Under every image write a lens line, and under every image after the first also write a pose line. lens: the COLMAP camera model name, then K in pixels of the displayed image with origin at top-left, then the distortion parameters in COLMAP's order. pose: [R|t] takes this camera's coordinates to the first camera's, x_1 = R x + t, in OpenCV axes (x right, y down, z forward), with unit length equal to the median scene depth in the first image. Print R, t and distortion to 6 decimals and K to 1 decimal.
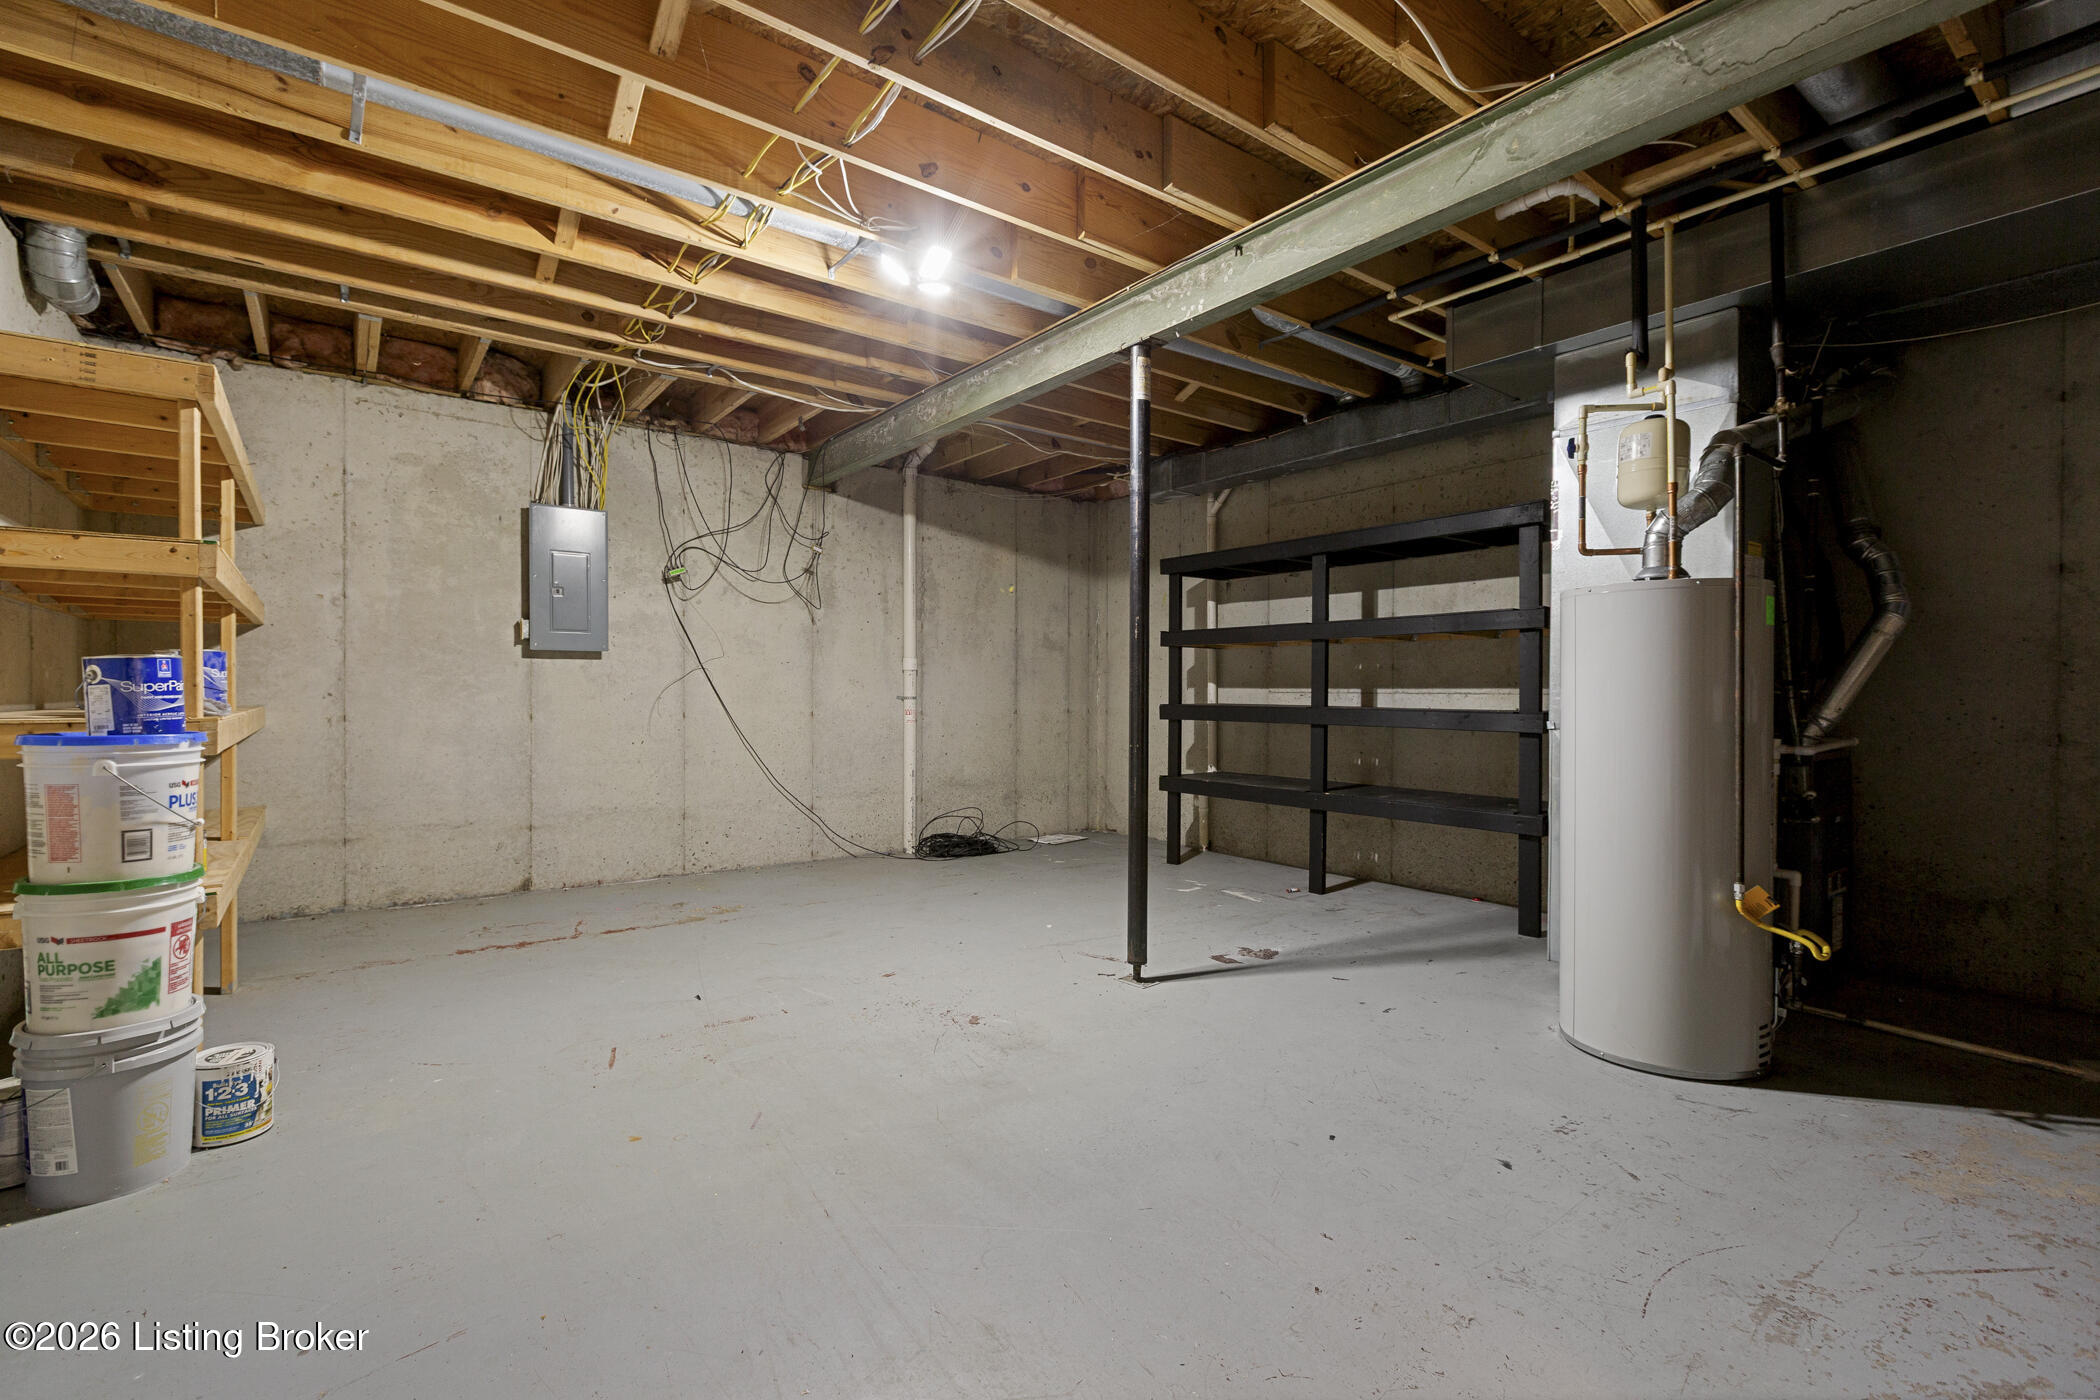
lens RADIAL K [[937.5, 0, 1046.6], [0, 937.5, 691.0], [0, 0, 1]] dist [0.002234, -0.000913]
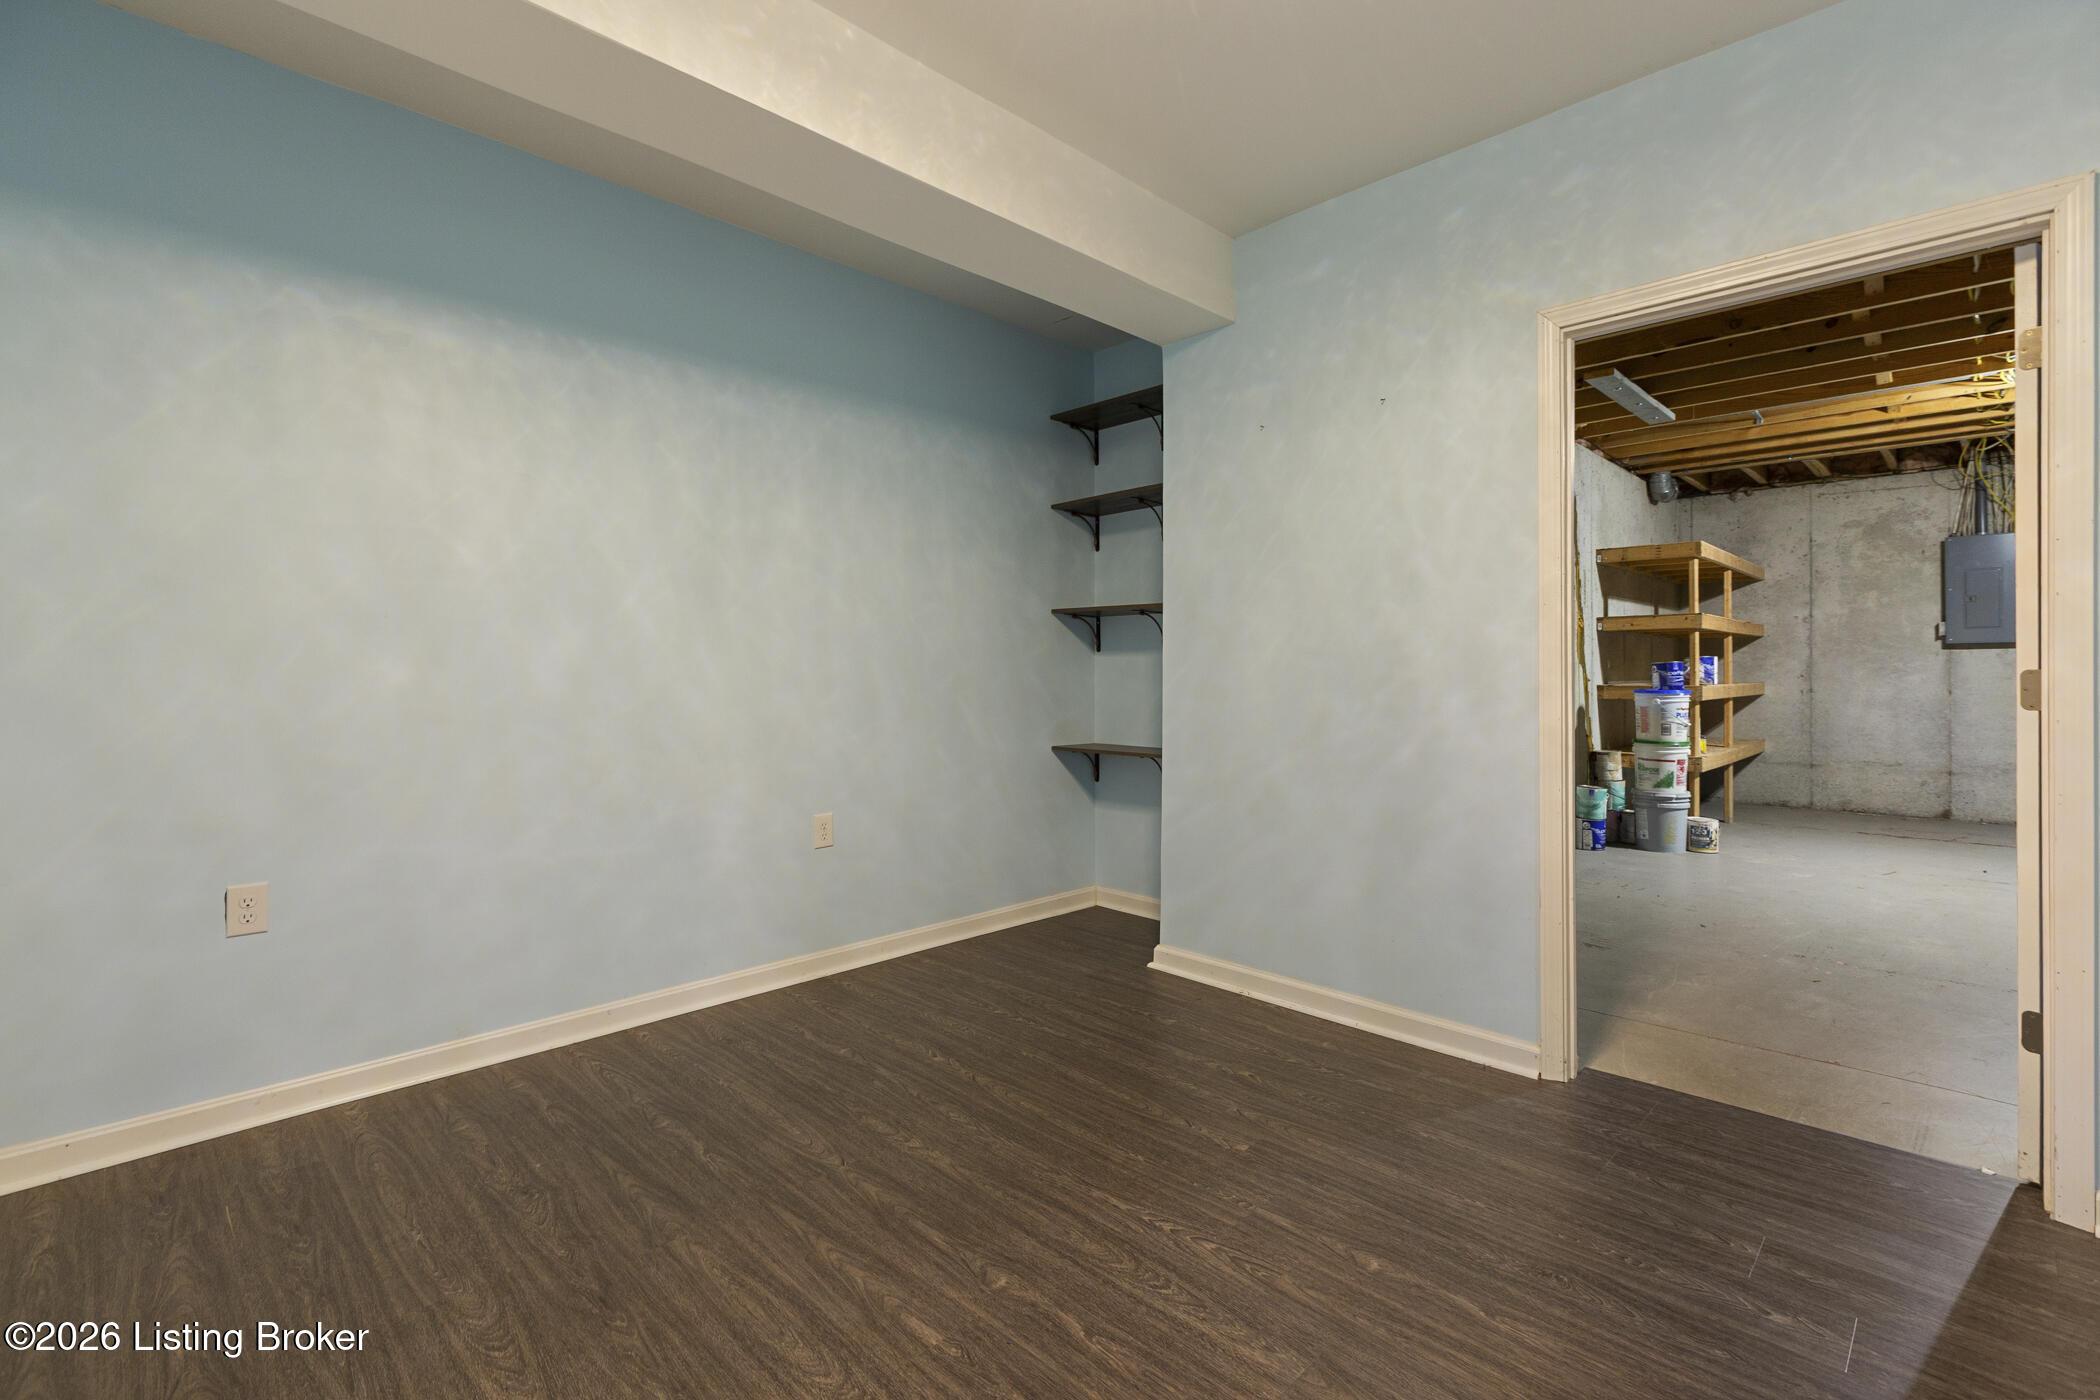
lens RADIAL K [[937.5, 0, 1047.4], [0, 937.5, 682.2], [0, 0, 1]] dist [0.002234, -0.000913]
pose [[0.130405, 0.005691, -0.991444, 0.711691], [0.004092, 0.999972, 0.006278, -0.001223], [0.991452, -0.004876, 0.130378, -0.543626]]
